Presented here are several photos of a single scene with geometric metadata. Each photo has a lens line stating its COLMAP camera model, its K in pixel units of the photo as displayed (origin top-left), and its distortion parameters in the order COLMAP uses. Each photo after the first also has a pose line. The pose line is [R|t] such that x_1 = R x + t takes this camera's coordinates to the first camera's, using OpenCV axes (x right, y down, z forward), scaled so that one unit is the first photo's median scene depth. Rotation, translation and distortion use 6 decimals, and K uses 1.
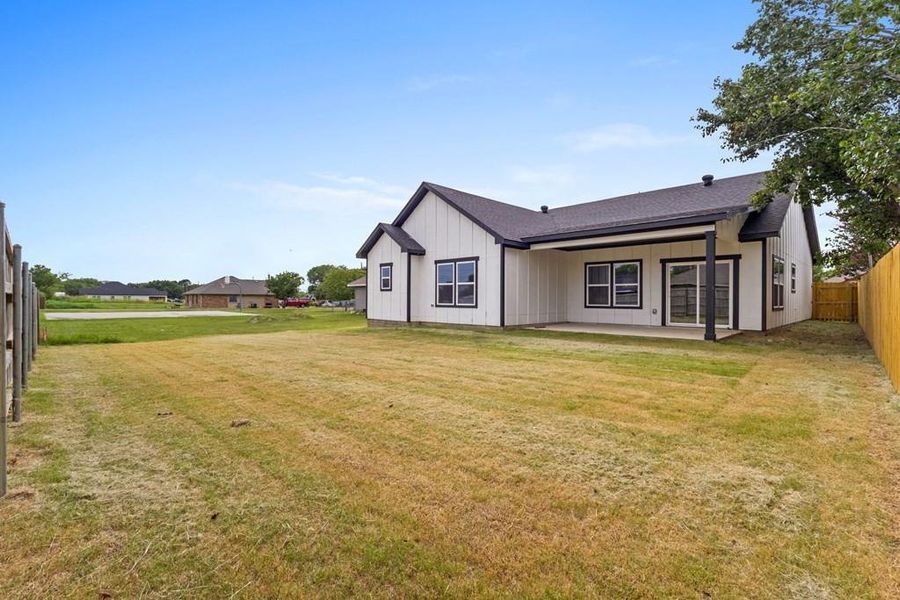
lens RADIAL K [[413.2, 0, 450.0], [0, 413.2, 300.0], [0, 0, 1]] dist [0.002870, 0.000200]
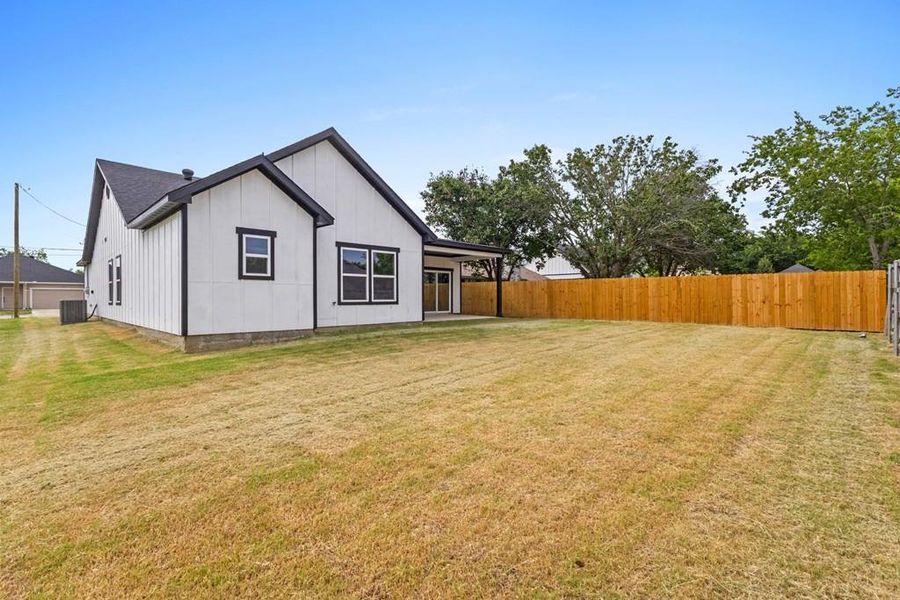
lens RADIAL K [[413.2, 0, 450.0], [0, 413.2, 300.0], [0, 0, 1]] dist [0.002870, 0.000200]
pose [[-0.009026, -0.010368, 0.999906, -0.804011], [0.002967, 0.999942, 0.010395, 0.000717], [-0.999955, 0.003061, -0.008994, 0.842900]]
